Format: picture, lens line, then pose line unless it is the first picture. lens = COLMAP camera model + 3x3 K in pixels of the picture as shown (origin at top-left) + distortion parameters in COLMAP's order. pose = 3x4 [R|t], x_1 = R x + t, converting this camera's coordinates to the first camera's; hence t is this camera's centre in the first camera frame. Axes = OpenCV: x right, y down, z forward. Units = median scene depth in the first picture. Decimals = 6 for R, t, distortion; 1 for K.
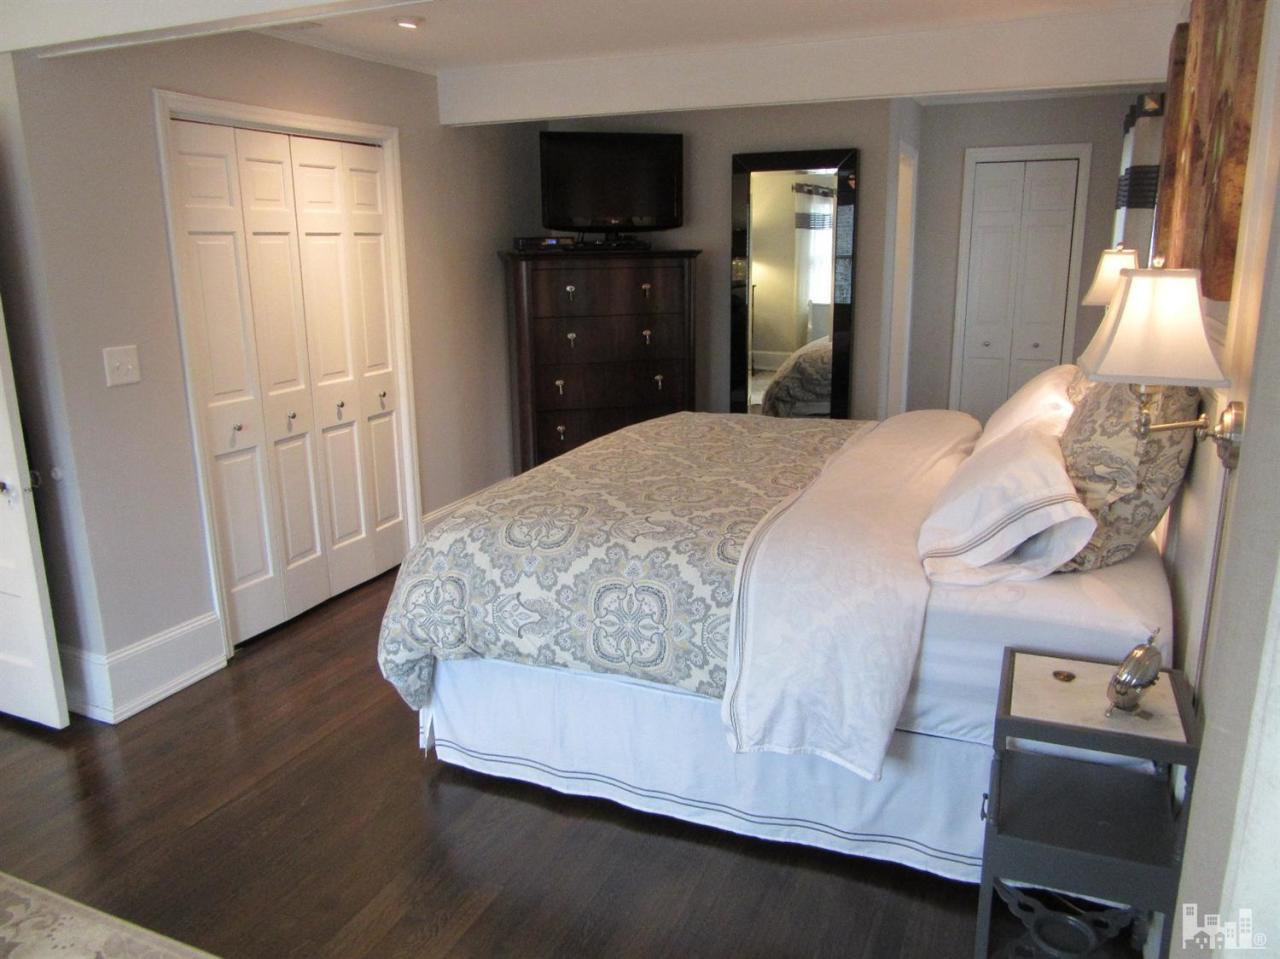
lens RADIAL K [[964.9, 0, 638.0], [0, 964.9, 481.3], [0, 0, 1]] dist [-0.024345, 0.017433]
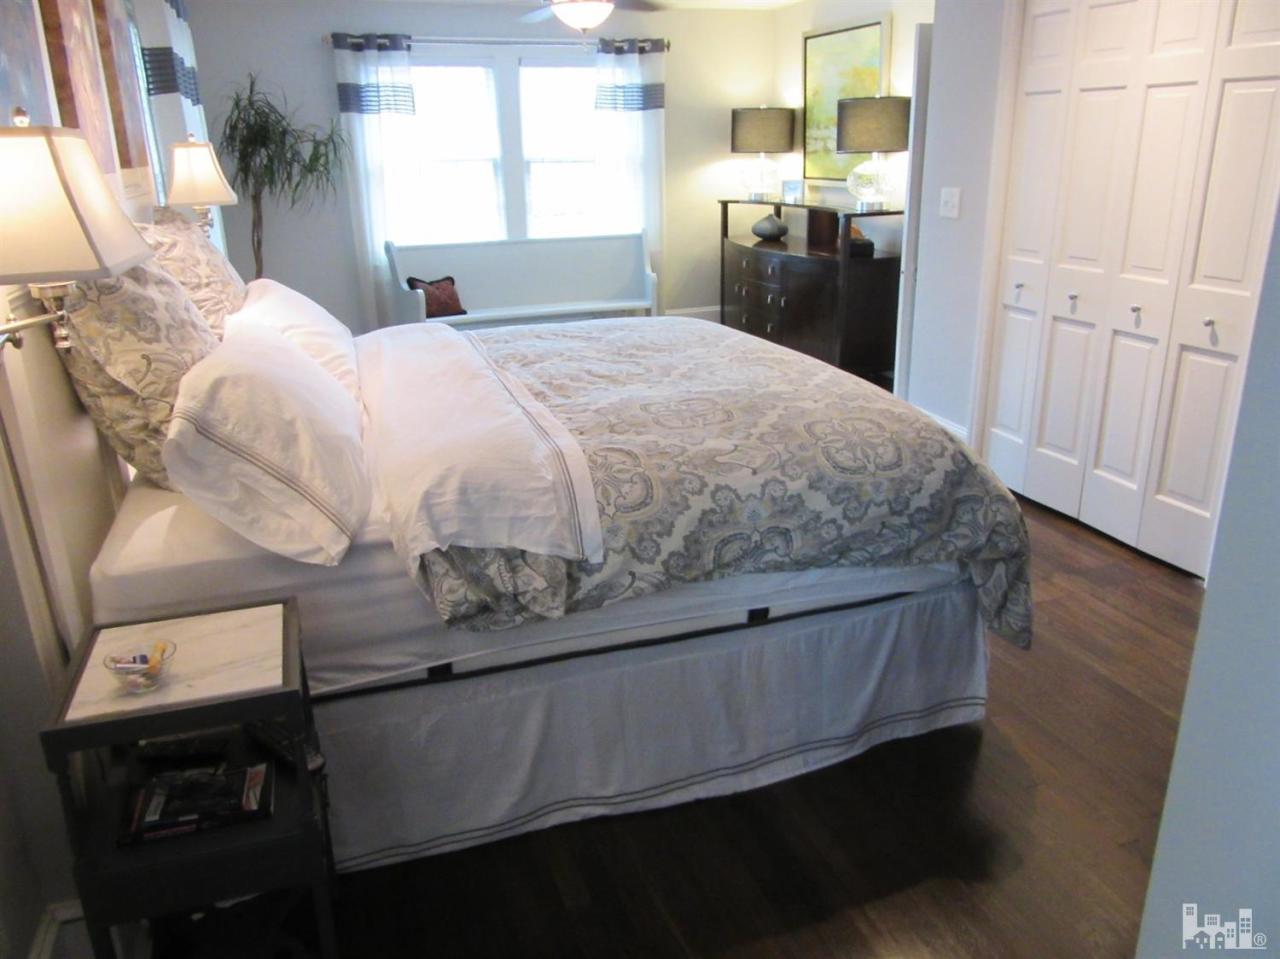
lens RADIAL K [[964.9, 0, 637.2], [0, 964.9, 476.5], [0, 0, 1]] dist [-0.024345, 0.017433]
pose [[-0.735819, 0.253927, -0.627766, 0.551174], [-0.128374, 0.857917, 0.497492, -0.316177], [0.664898, 0.446653, -0.598675, 1.322170]]
